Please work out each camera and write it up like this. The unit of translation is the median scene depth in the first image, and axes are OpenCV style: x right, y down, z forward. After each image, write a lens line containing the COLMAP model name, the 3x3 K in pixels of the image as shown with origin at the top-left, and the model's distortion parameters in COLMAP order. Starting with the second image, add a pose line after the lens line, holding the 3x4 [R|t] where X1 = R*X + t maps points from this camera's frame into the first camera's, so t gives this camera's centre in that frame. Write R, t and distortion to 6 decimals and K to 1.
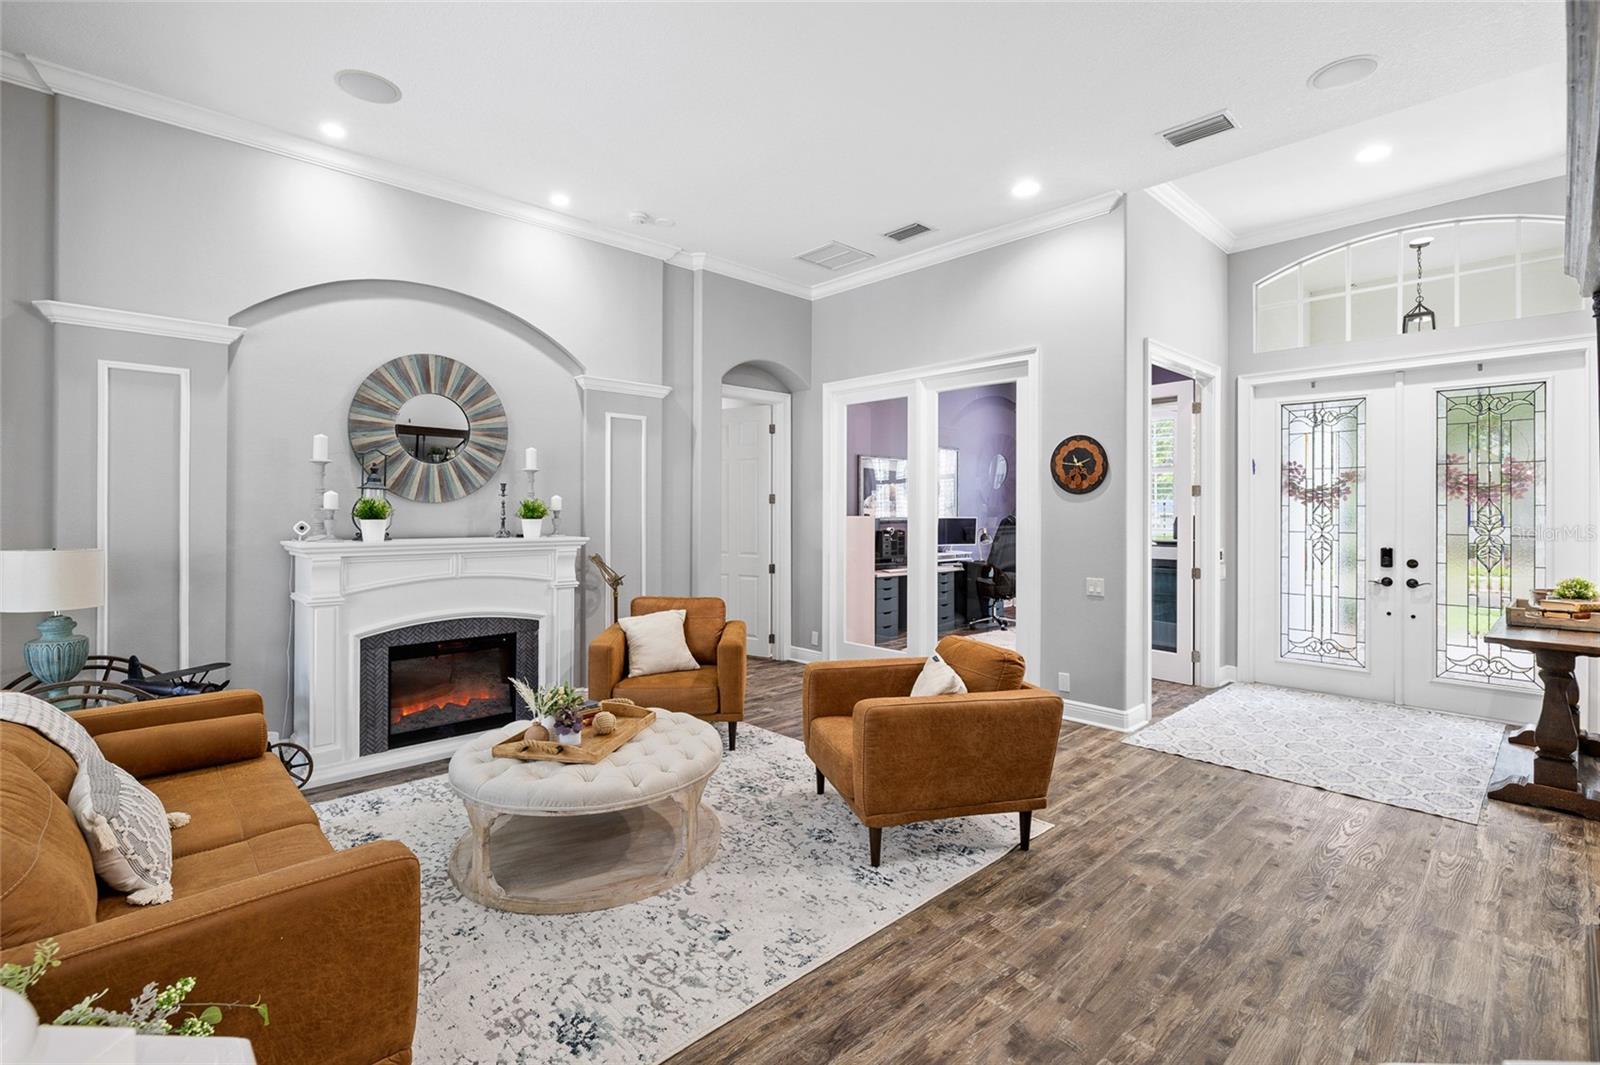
lens RADIAL K [[722.2, 0, 794.4], [0, 722.2, 509.7], [0, 0, 1]] dist [-0.006296, 0.002129]
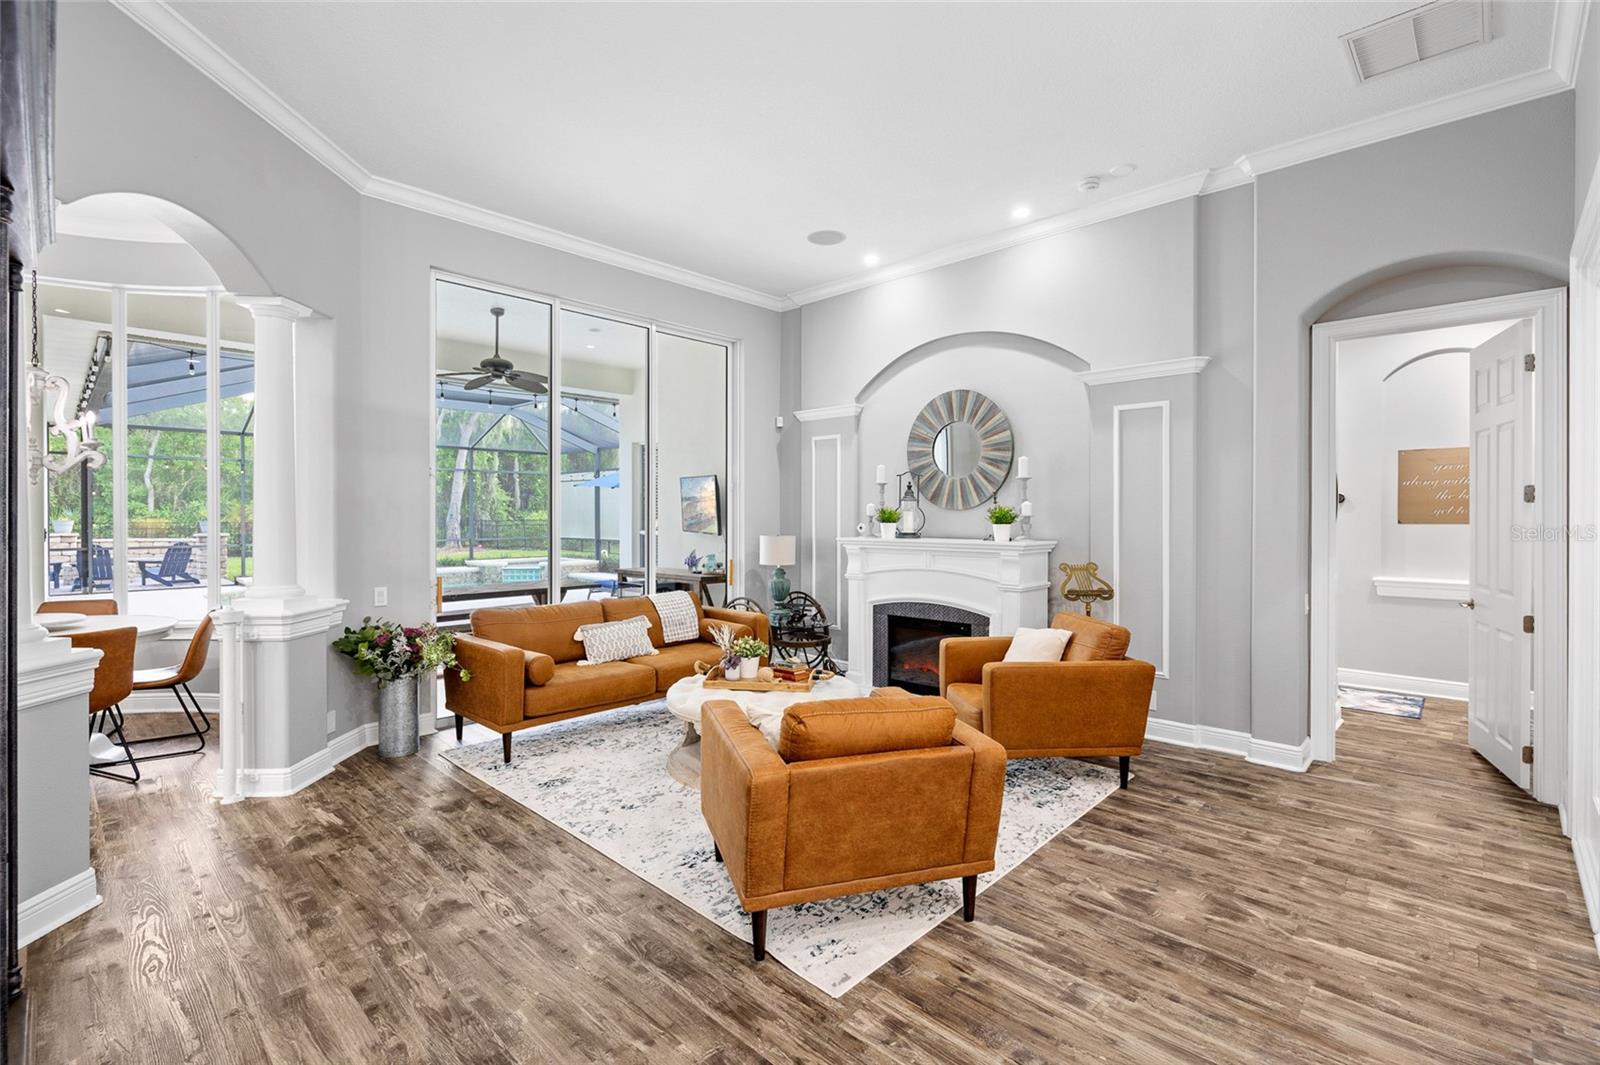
lens RADIAL K [[722.2, 0, 803.6], [0, 722.2, 522.4], [0, 0, 1]] dist [-0.006296, 0.002129]
pose [[0.056396, 0.007245, -0.998382, 0.704719], [0.001203, 0.999972, 0.007324, 0.002290], [0.998408, -0.001614, 0.056385, 0.654875]]
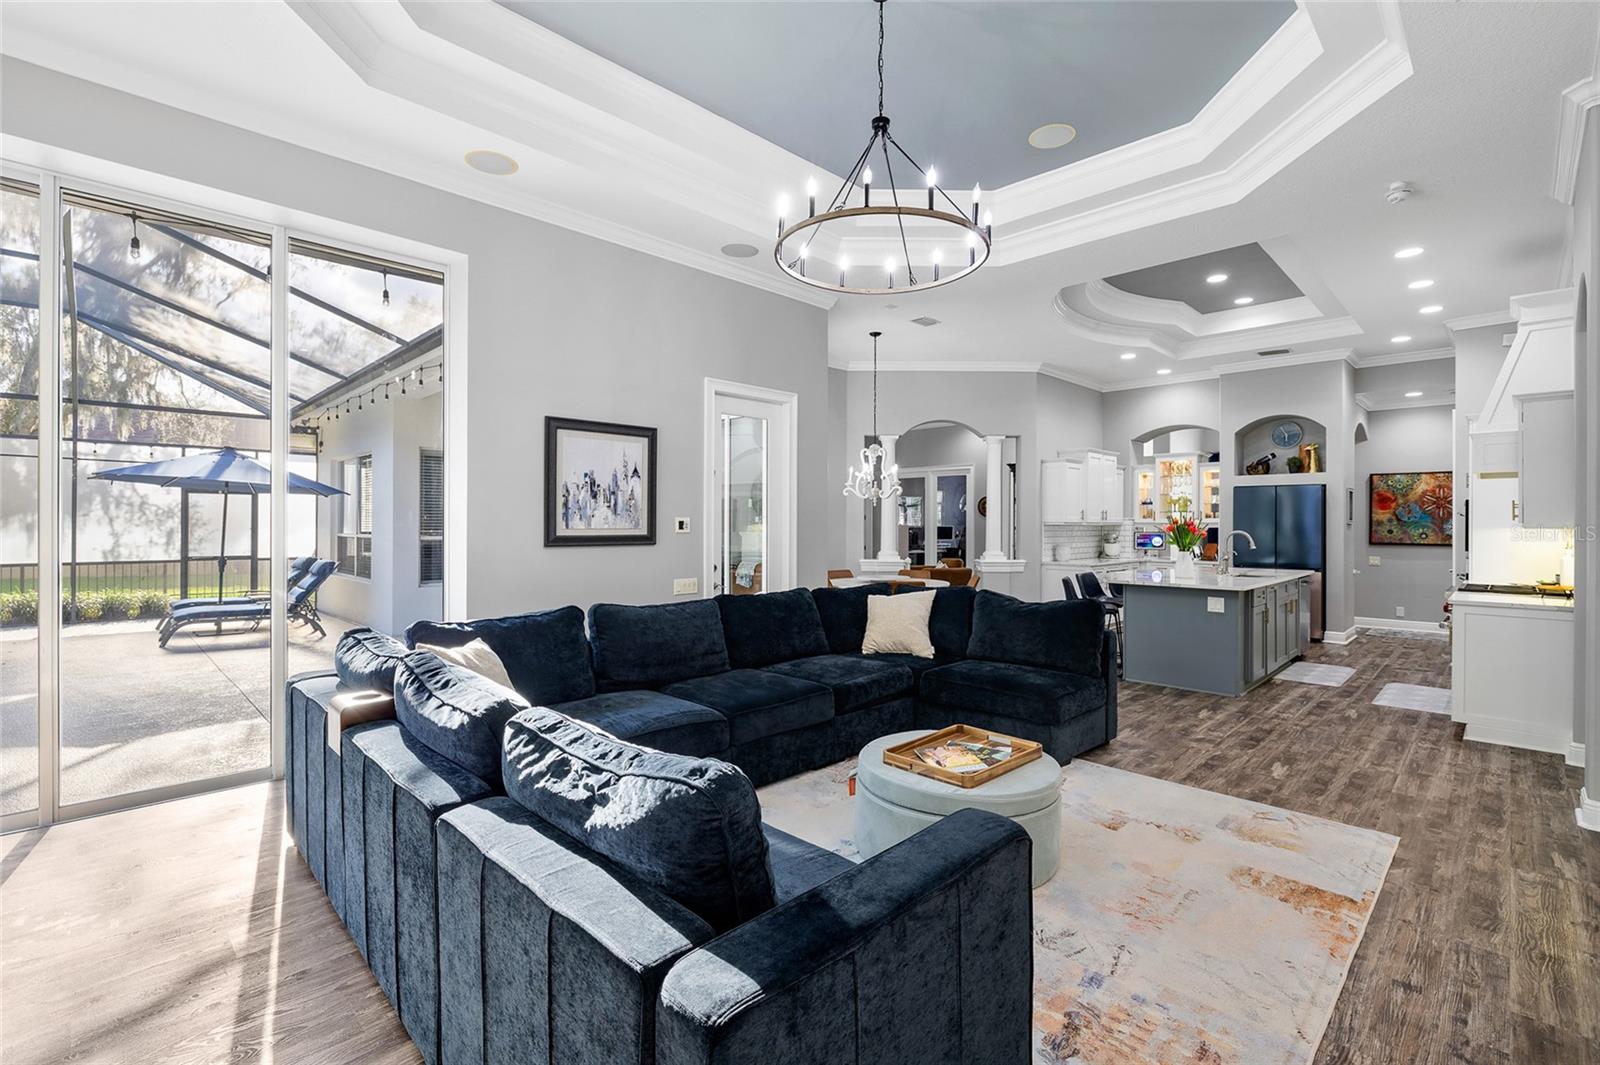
lens RADIAL K [[722.2, 0, 800.0], [0, 722.2, 524.0], [0, 0, 1]] dist [-0.006296, 0.002129]
pose [[0.999440, 0.001867, 0.033420, -0.462680], [-0.001989, 0.999991, 0.003624, -0.004432], [-0.033413, -0.003689, 0.999435, -1.916316]]
